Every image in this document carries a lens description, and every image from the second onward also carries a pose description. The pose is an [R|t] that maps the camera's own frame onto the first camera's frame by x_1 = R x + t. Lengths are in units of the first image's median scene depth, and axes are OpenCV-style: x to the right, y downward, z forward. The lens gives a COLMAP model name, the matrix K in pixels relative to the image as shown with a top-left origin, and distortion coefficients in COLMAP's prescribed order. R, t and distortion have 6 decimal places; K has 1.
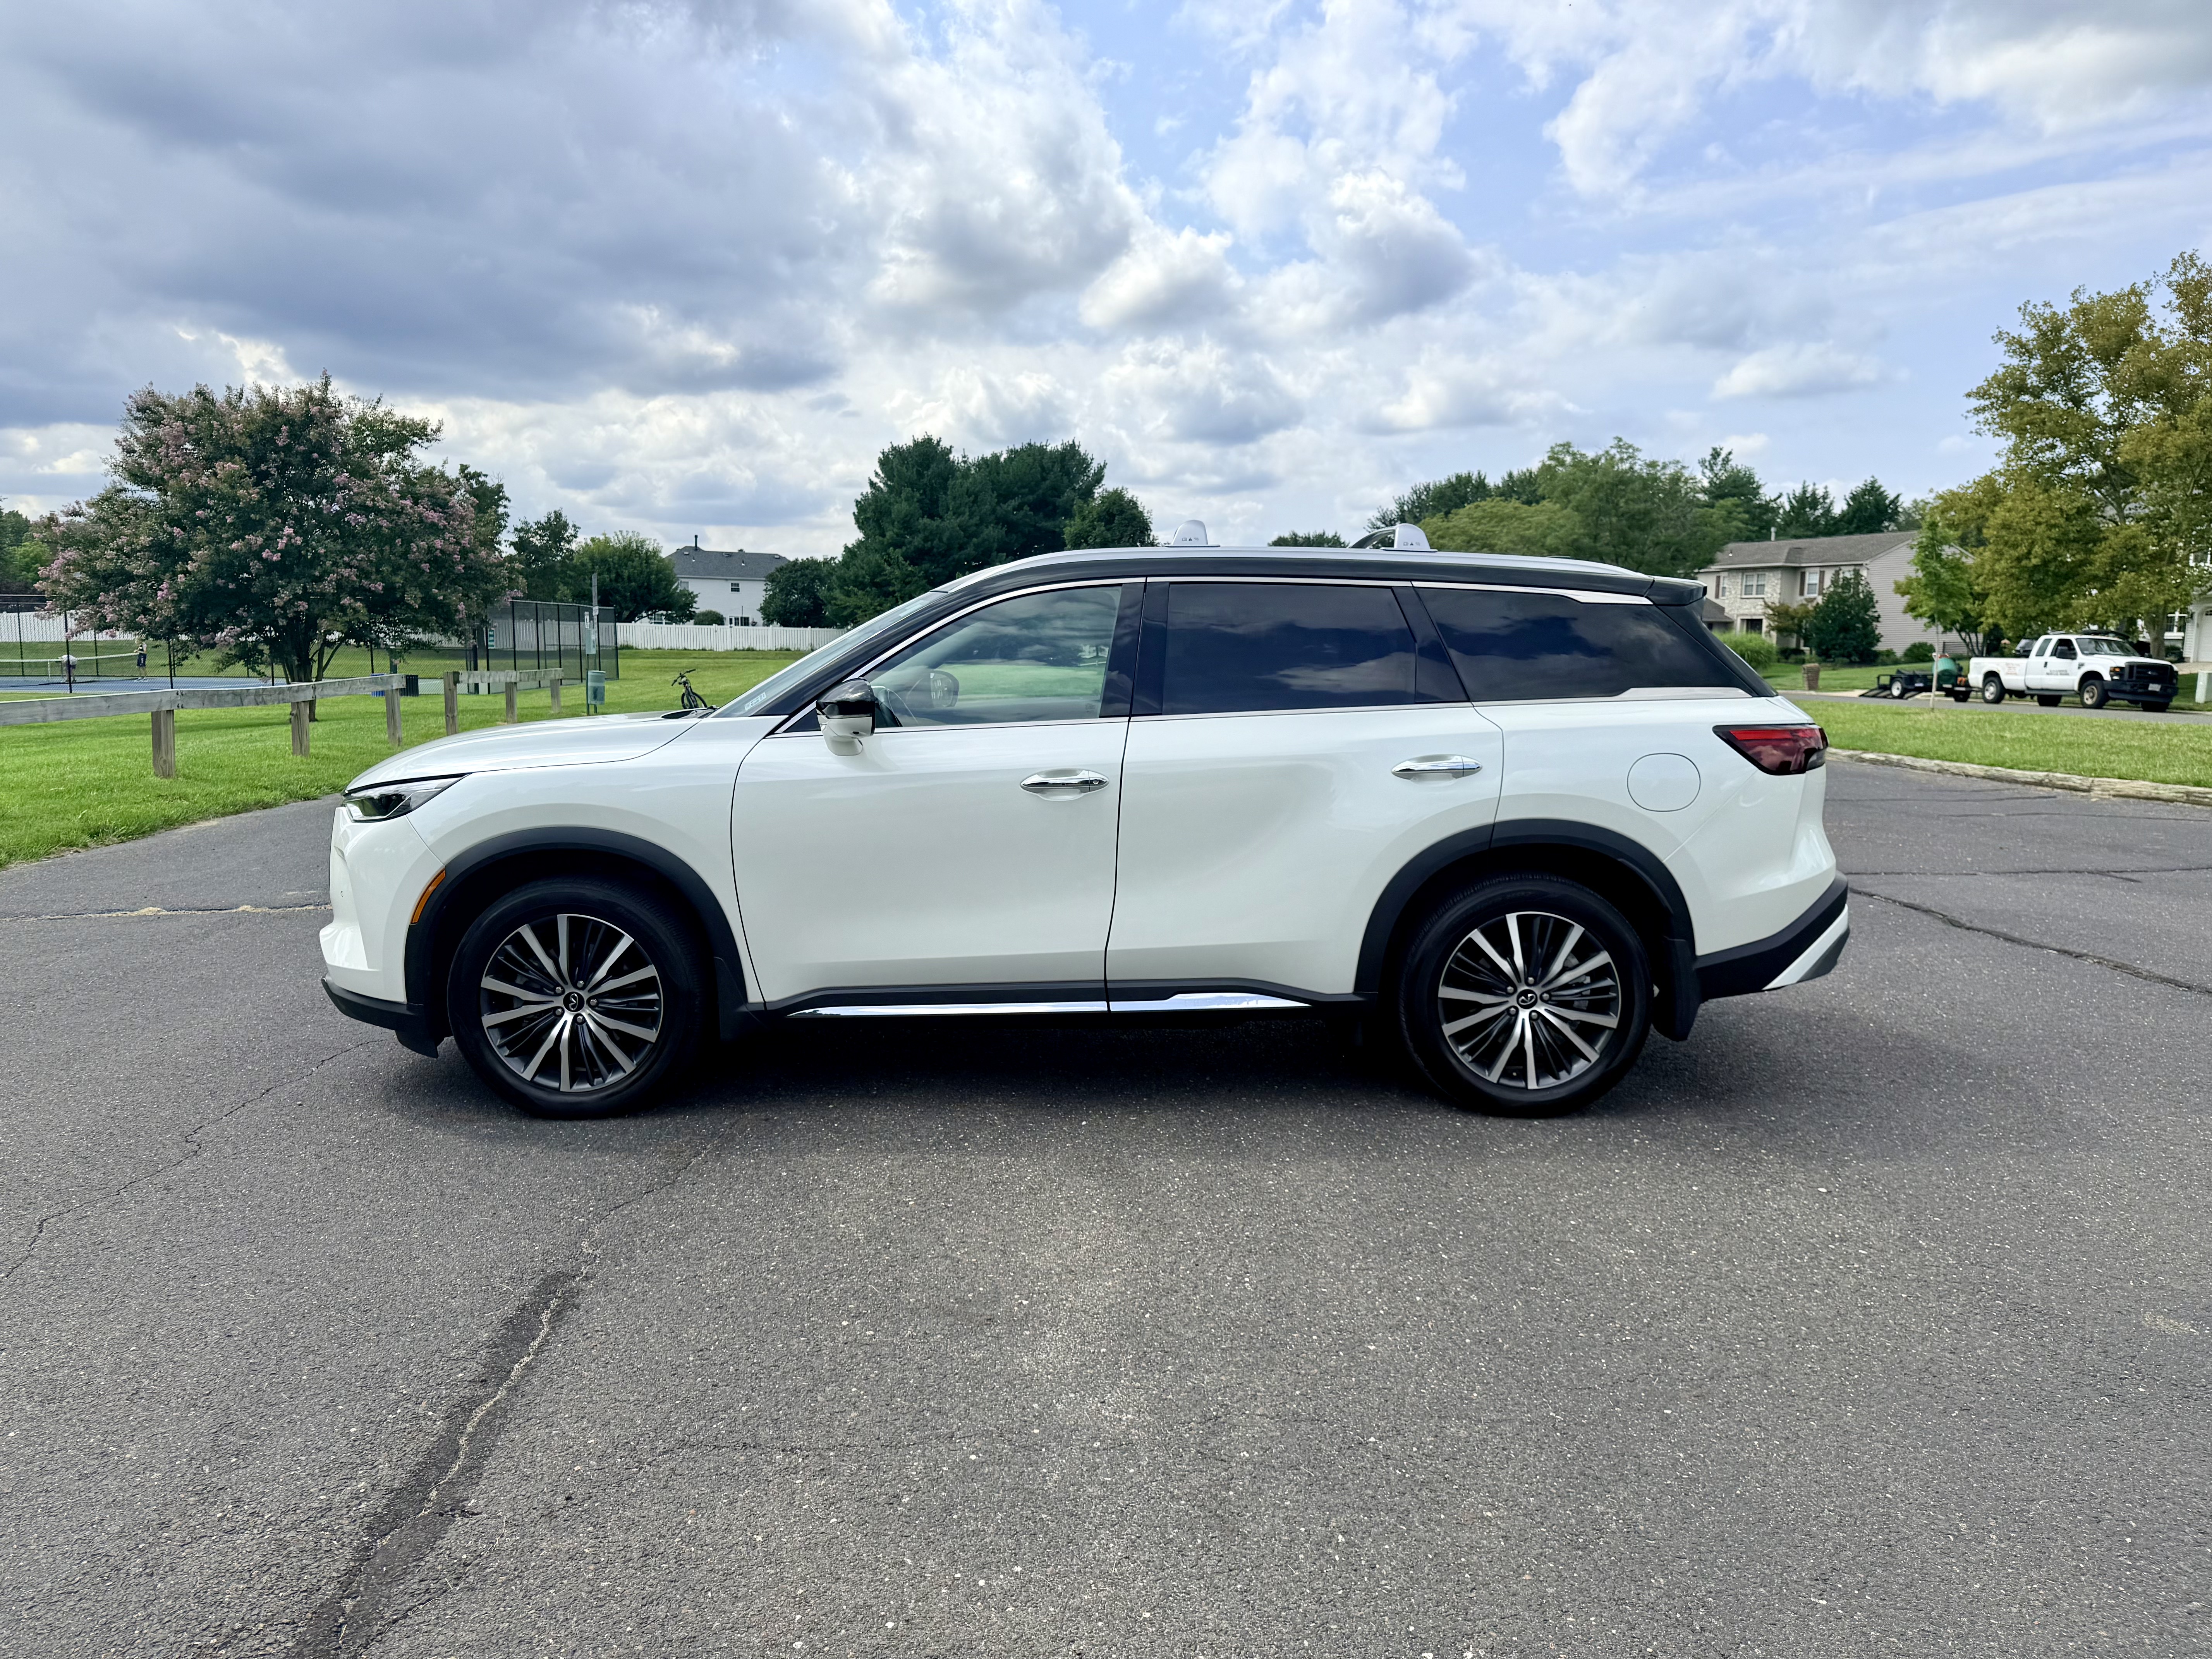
lens RADIAL K [[1546.6, 0, 1109.8], [0, 1546.6, 837.3], [0, 0, 1]] dist [0.002539, -0.016430]
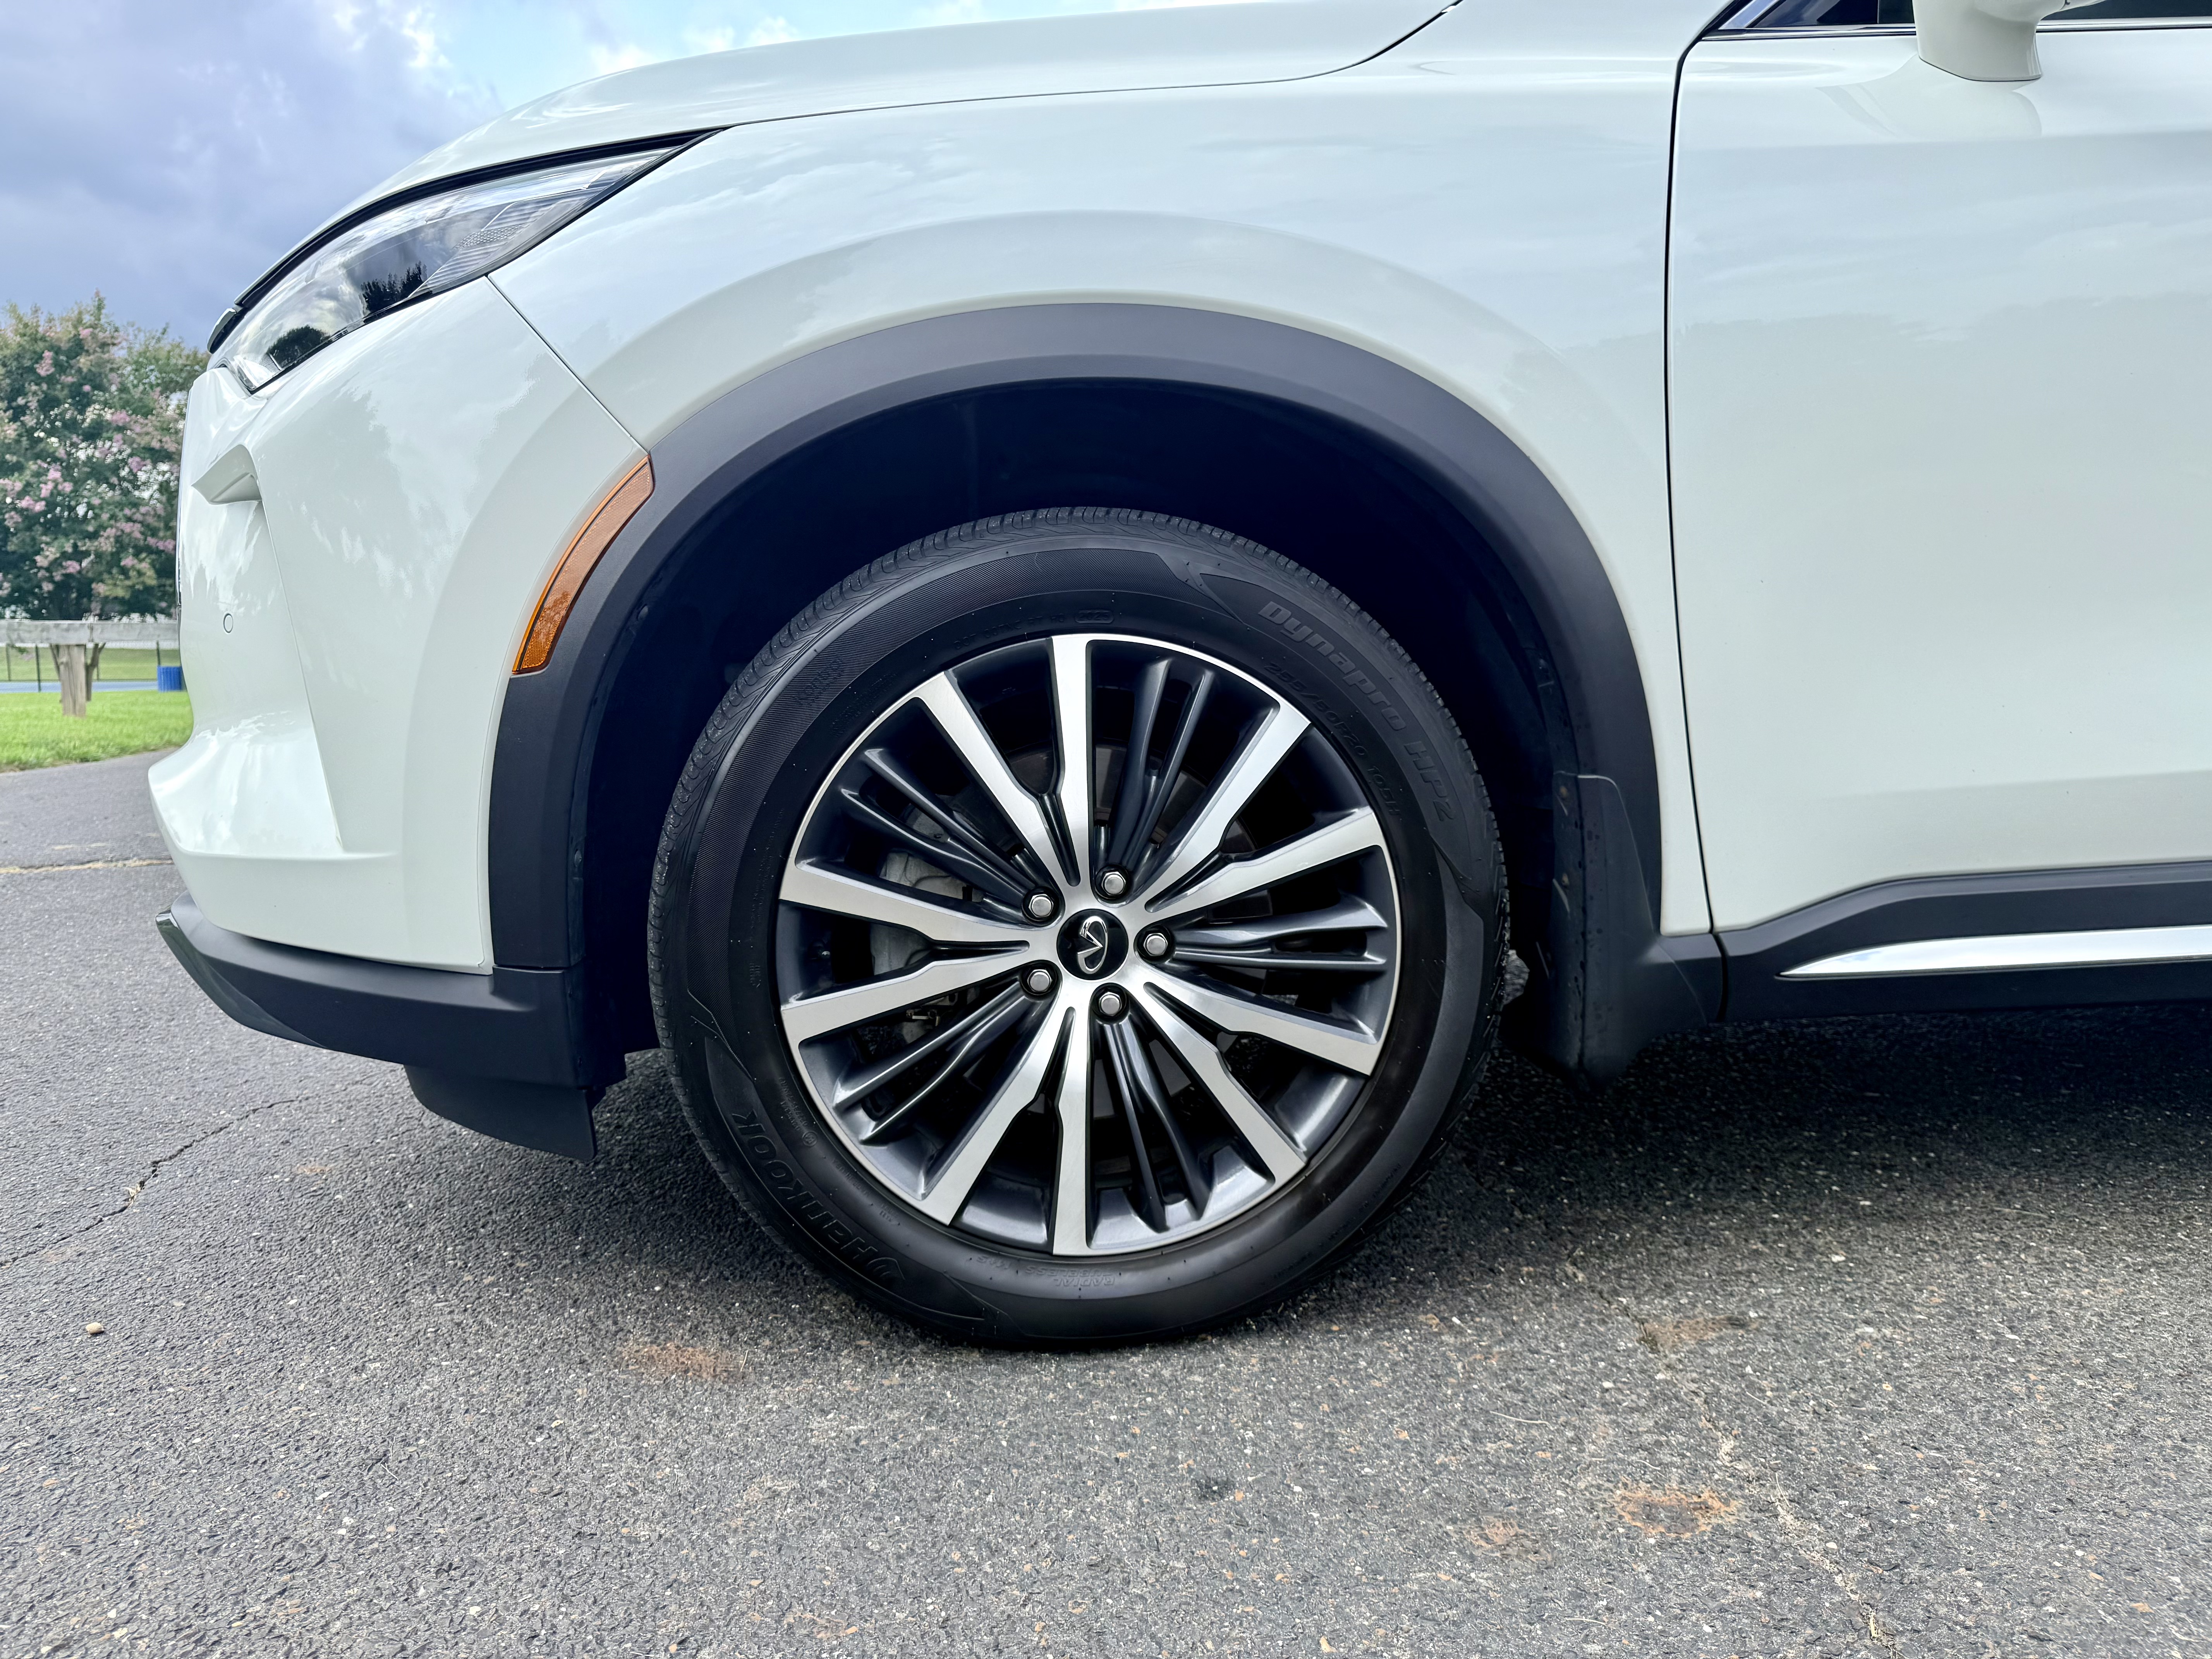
lens RADIAL K [[1546.6, 0, 1105.5], [0, 1546.6, 838.0], [0, 0, 1]] dist [0.002539, -0.016430]
pose [[0.994080, -0.021252, 0.106556, -0.060695], [0.022143, 0.999729, -0.007188, 0.014352], [-0.106374, 0.009505, 0.994281, 0.115093]]
